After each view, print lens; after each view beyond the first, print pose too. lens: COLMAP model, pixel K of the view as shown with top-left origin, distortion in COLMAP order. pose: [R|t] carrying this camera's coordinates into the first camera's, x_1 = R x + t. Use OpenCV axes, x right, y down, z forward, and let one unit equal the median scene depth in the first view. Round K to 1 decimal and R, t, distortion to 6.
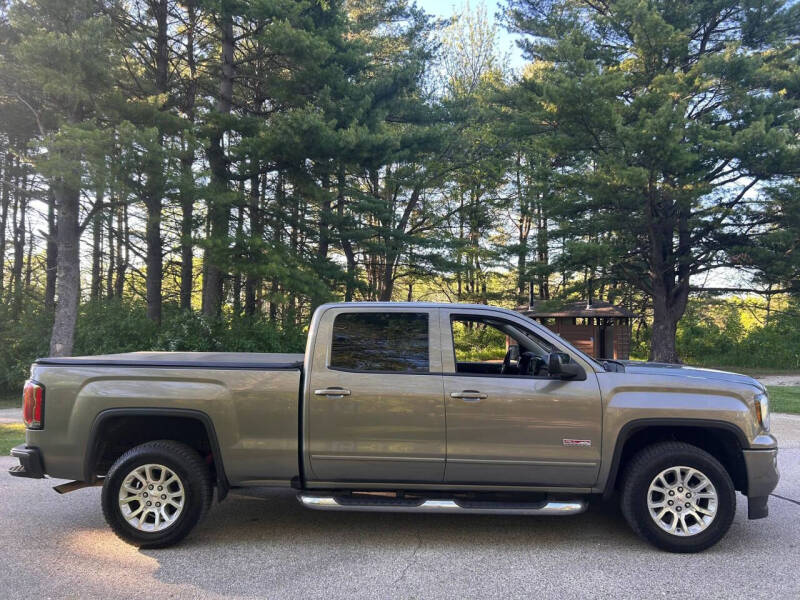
lens RADIAL K [[608.9, 0, 402.8], [0, 608.9, 297.4], [0, 0, 1]] dist [0.047382, -0.050020]
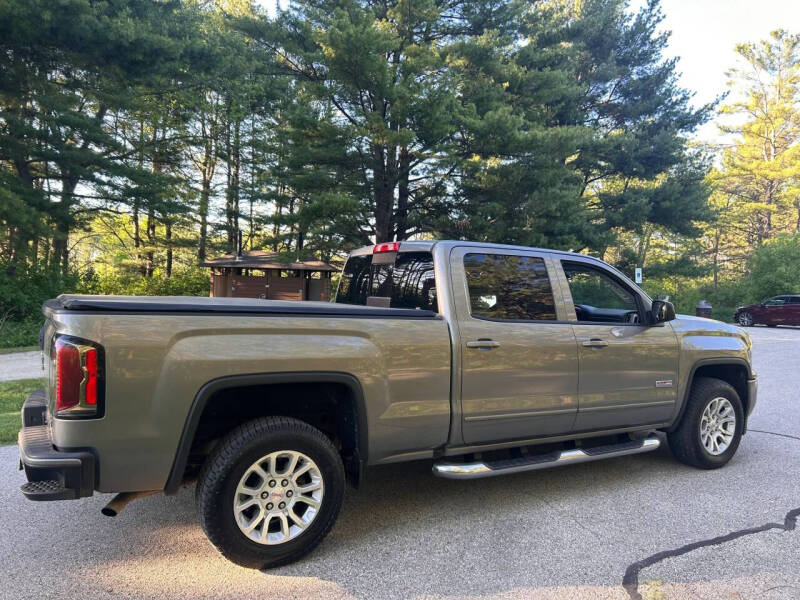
lens RADIAL K [[608.9, 0, 403.8], [0, 608.9, 301.8], [0, 0, 1]] dist [0.047382, -0.050020]
pose [[0.838029, 0.008435, 0.545561, -0.677037], [-0.054441, 0.996184, 0.068224, 0.043634], [-0.542903, -0.086875, 0.835290, 0.348012]]
